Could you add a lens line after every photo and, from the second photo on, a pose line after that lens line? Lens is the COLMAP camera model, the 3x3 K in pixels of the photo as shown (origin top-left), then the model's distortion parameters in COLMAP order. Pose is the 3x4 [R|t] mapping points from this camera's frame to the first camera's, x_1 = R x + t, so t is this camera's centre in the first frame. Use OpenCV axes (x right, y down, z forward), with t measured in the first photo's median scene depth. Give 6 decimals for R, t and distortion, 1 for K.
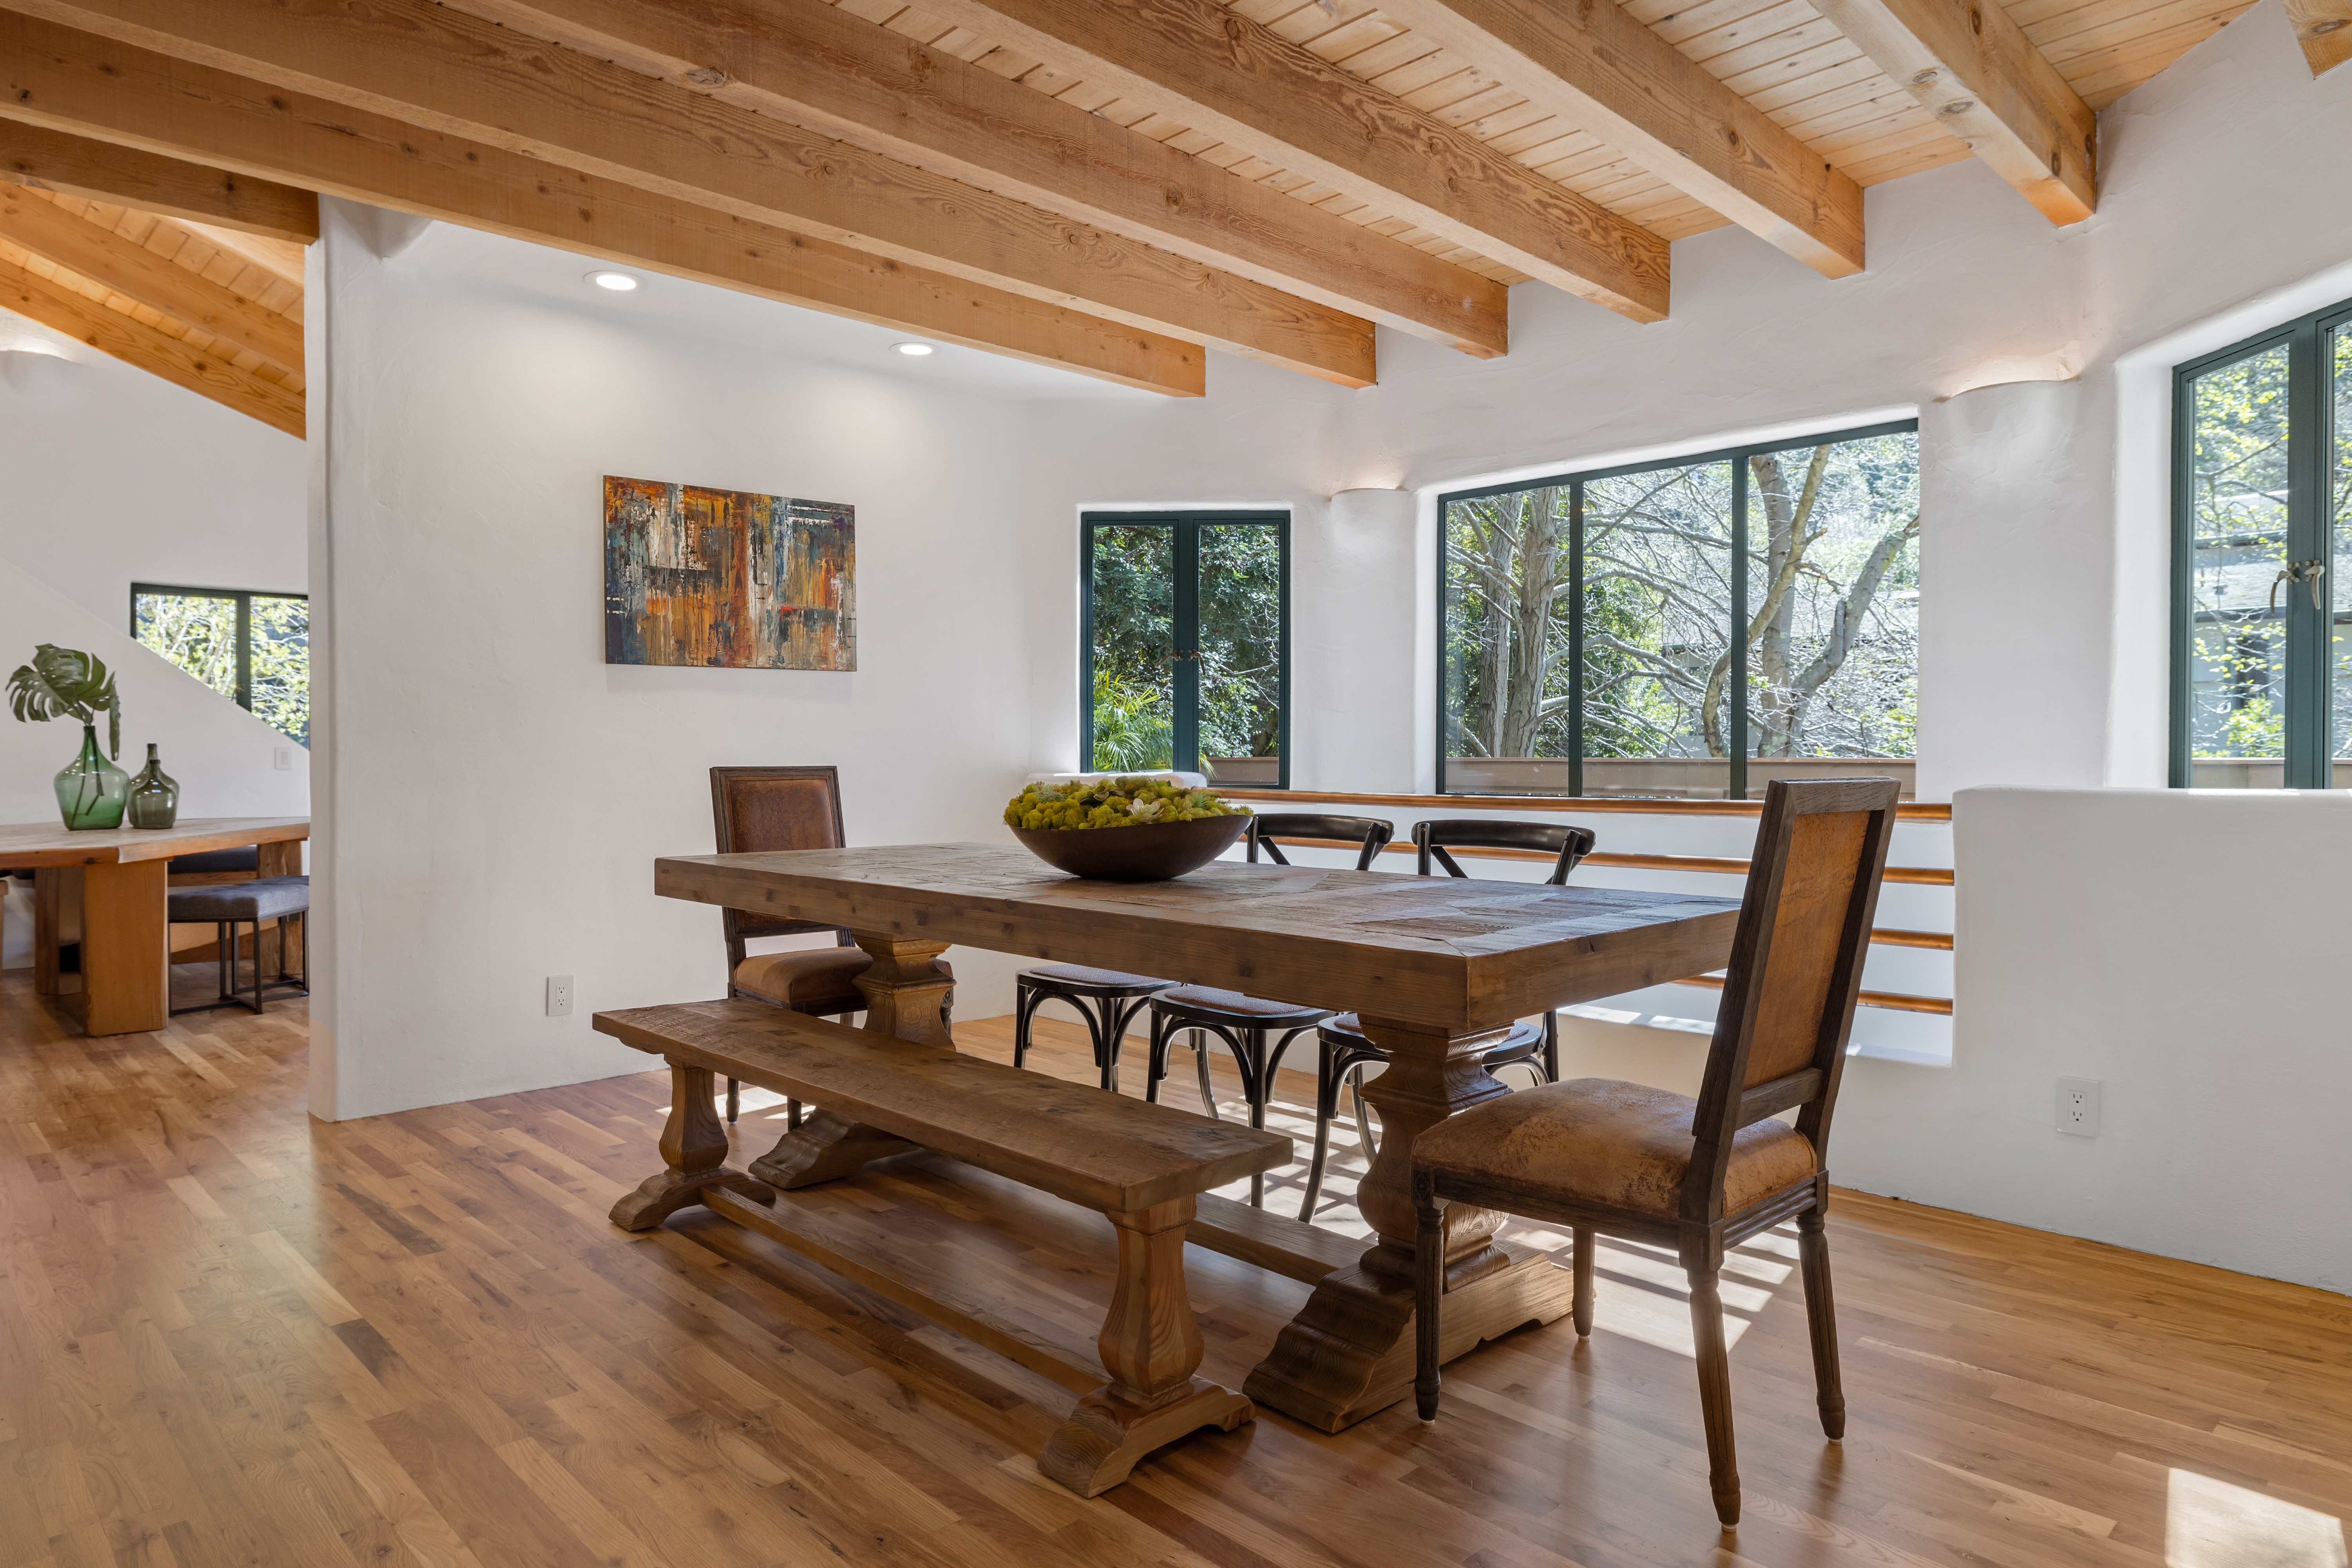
lens RADIAL K [[1417.8, 0, 1177.0], [0, 1417.8, 774.7], [0, 0, 1]] dist [-0.005249, 0.000793]
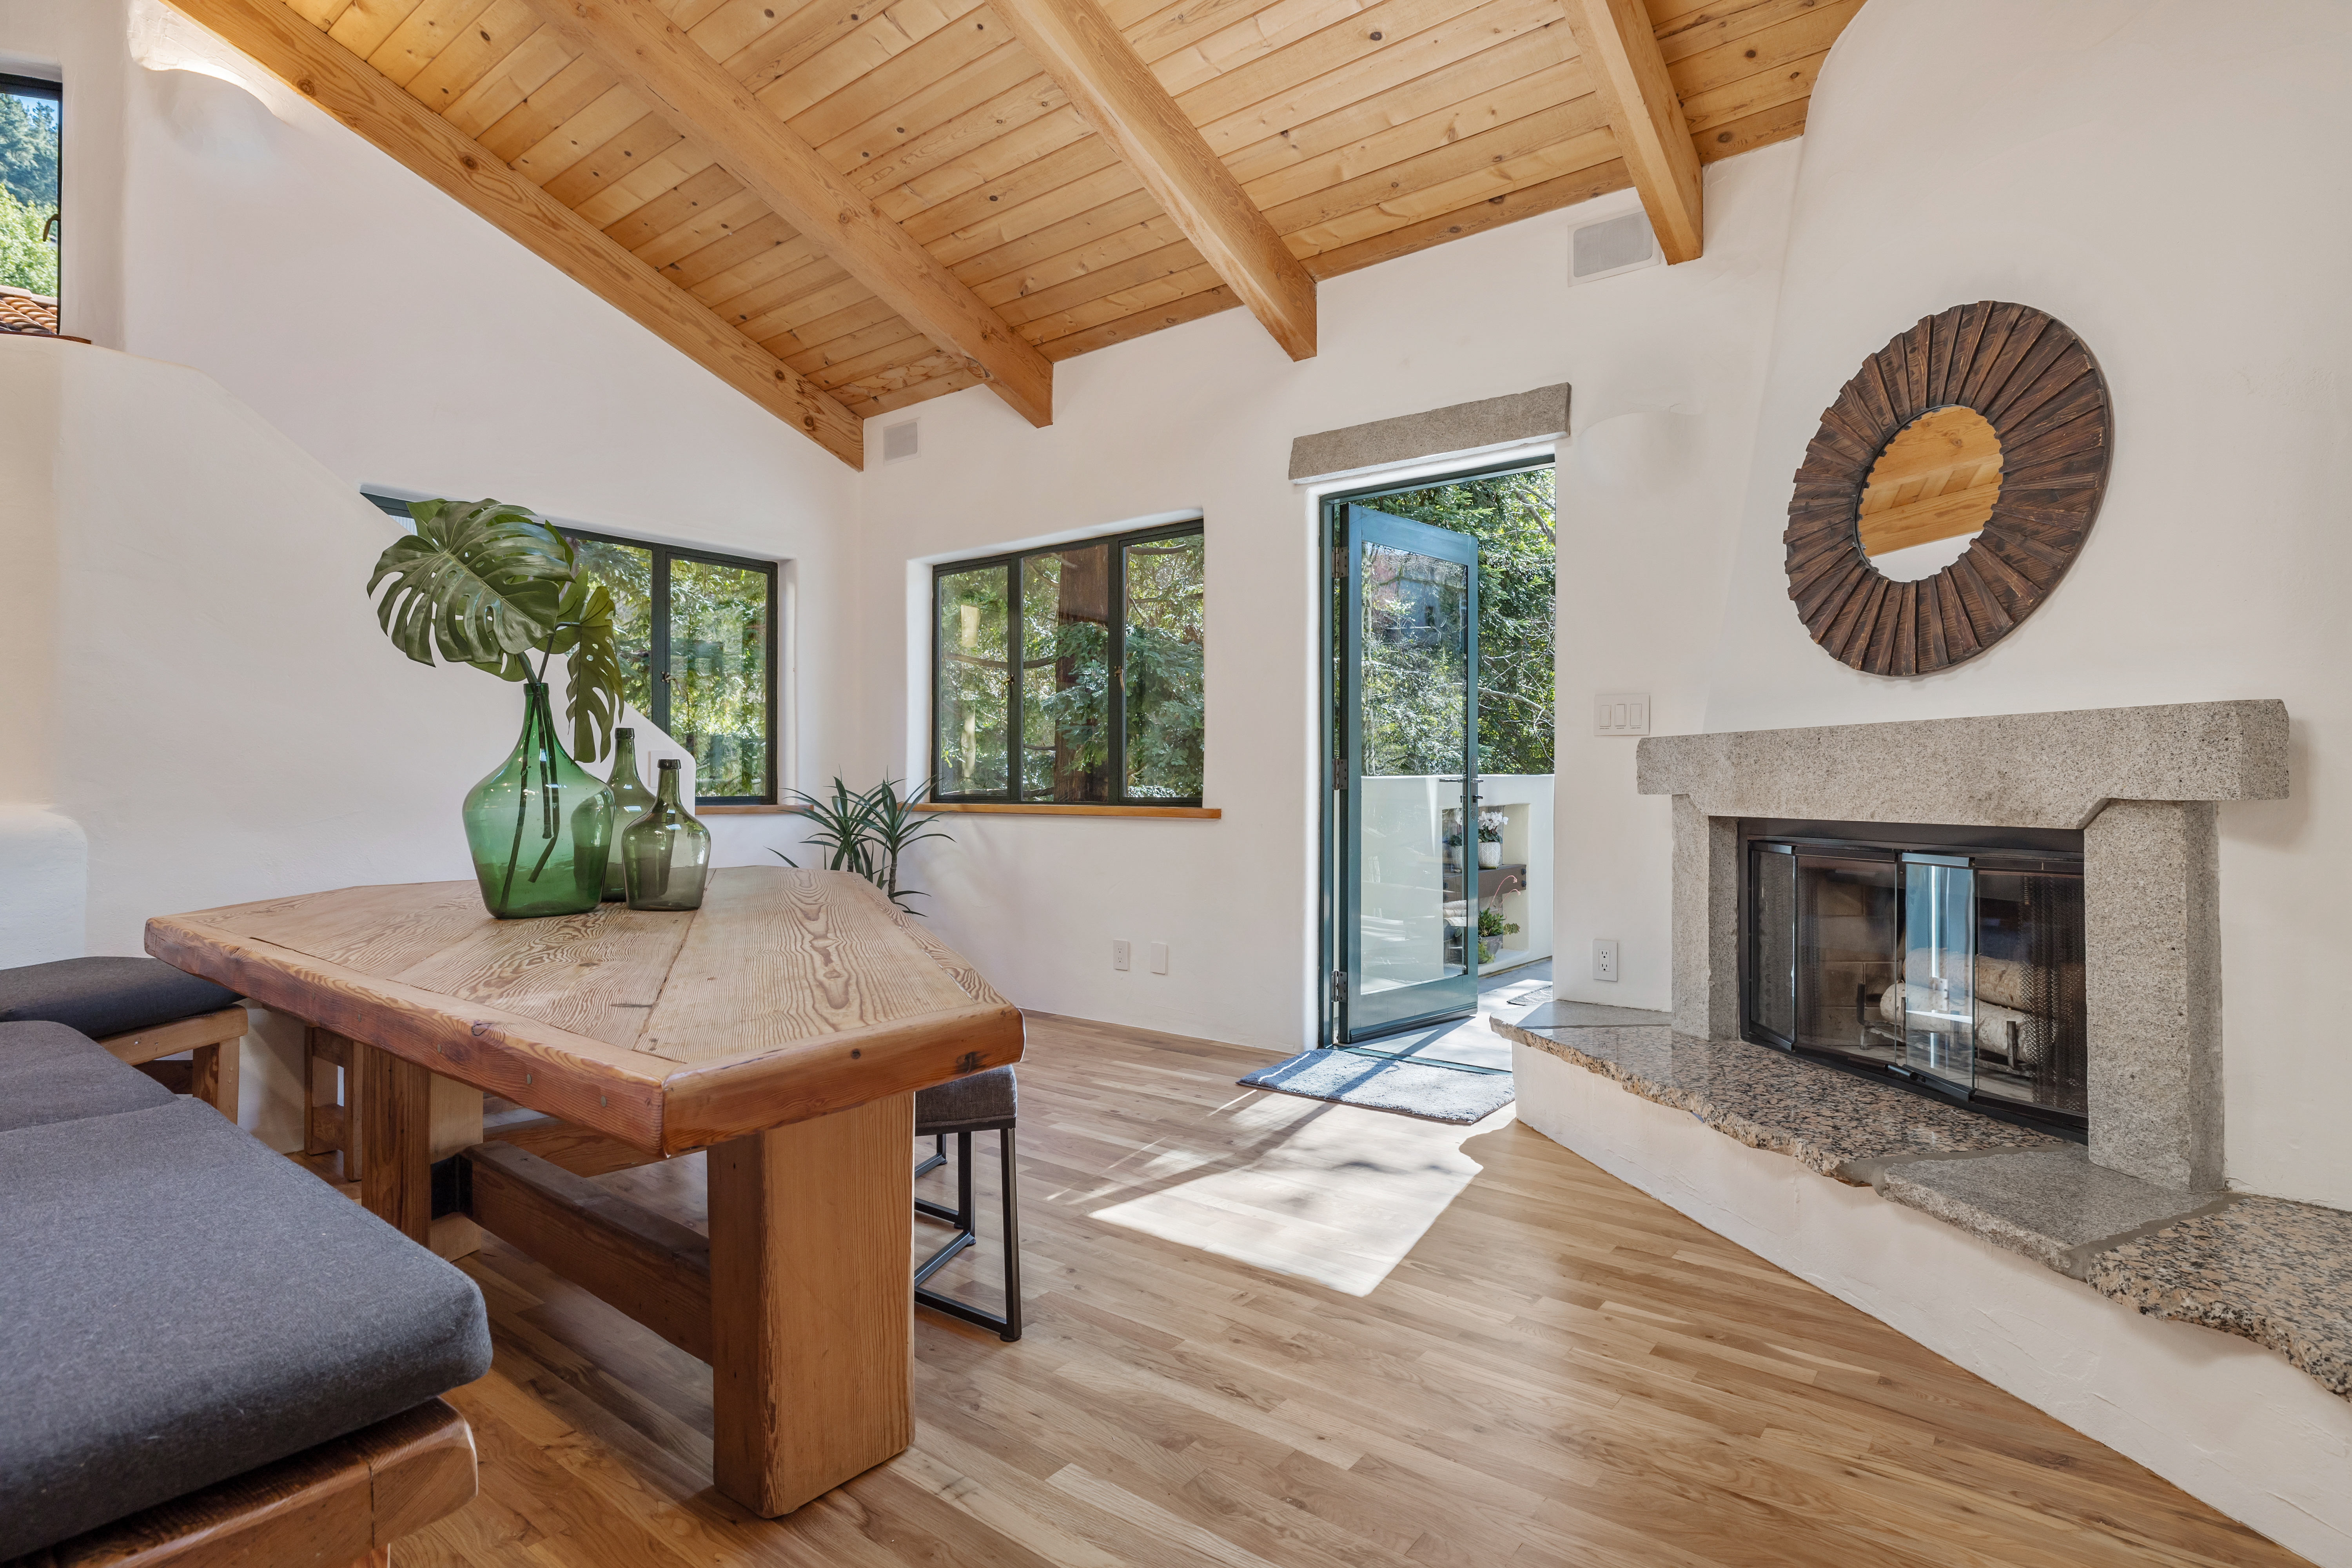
lens RADIAL K [[1167.6, 0, 1175.8], [0, 1167.6, 779.9], [0, 0, 1]] dist [-0.003600, 0.000253]
pose [[0.990530, -0.002442, 0.137278, -0.614357], [0.004559, 0.999875, -0.015109, 0.002841], [-0.137224, 0.015592, 0.990417, 0.599800]]
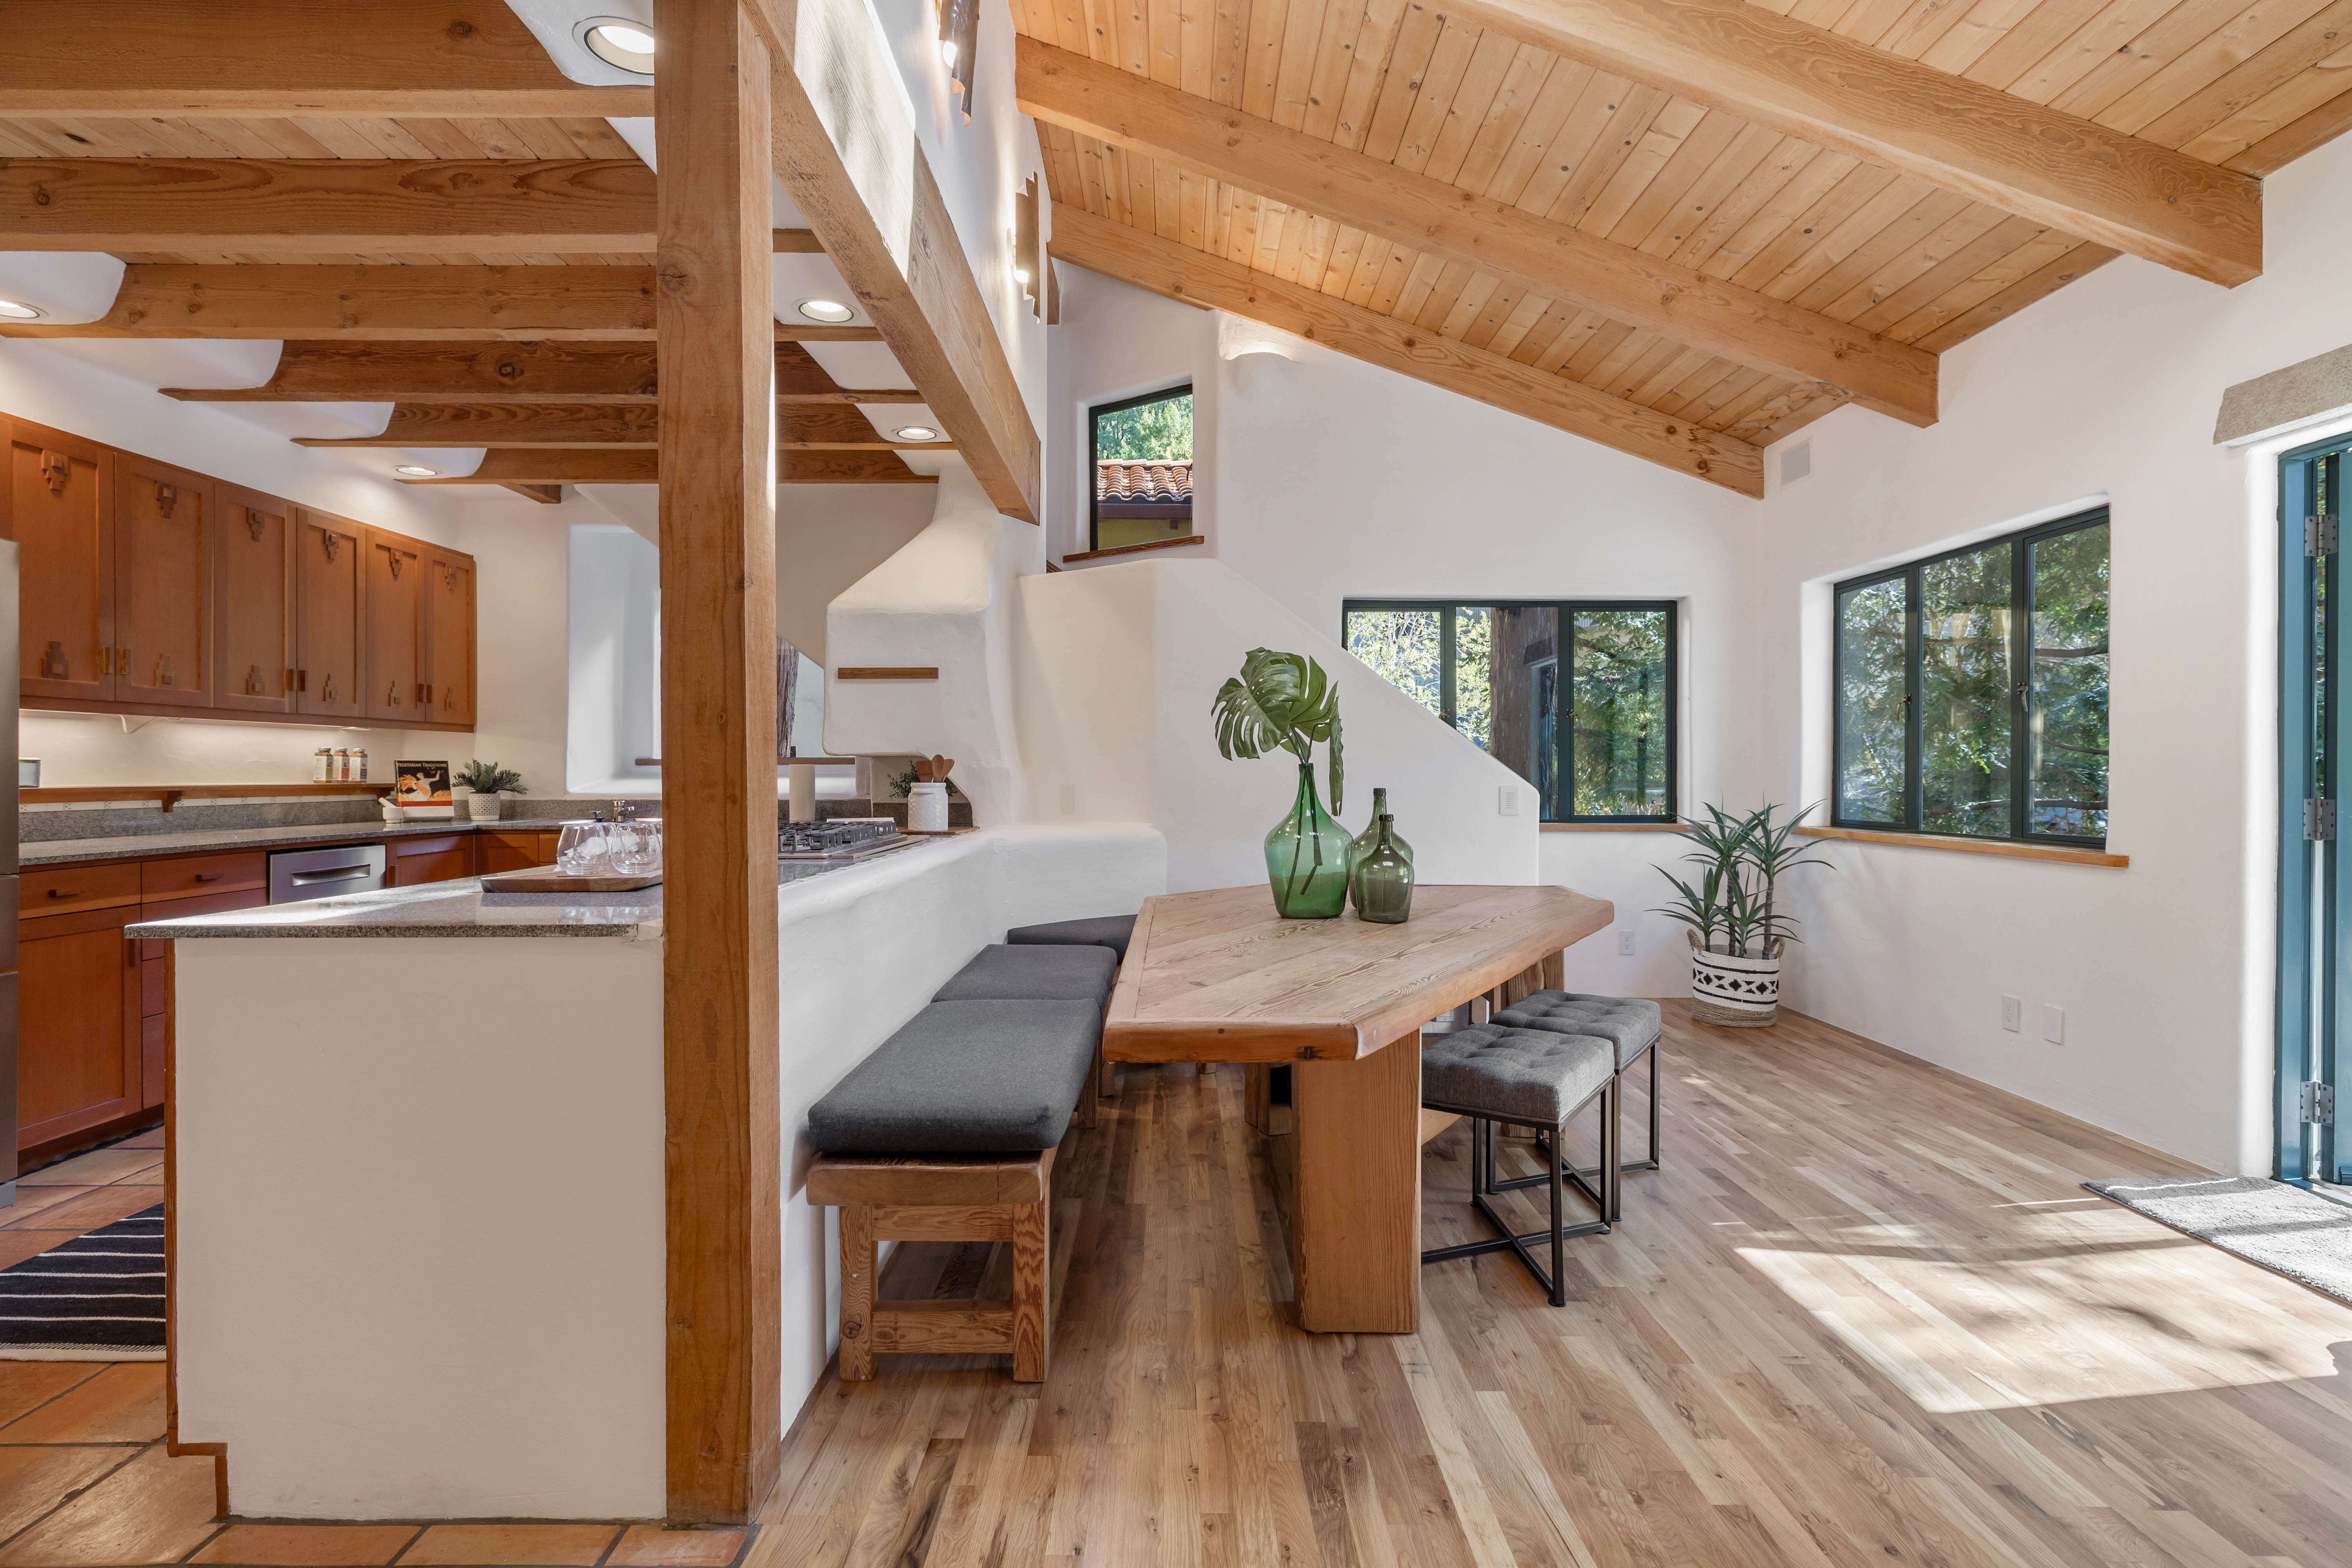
lens RADIAL K [[1125.3, 0, 1176.5], [0, 1125.3, 778.1], [0, 0, 1]] dist [-0.001155, 0.000721]
pose [[0.719829, 0.001420, -0.694150, -0.434187], [-0.007239, 0.999959, -0.005462, -0.023919], [0.694114, 0.008956, 0.719809, 0.561865]]
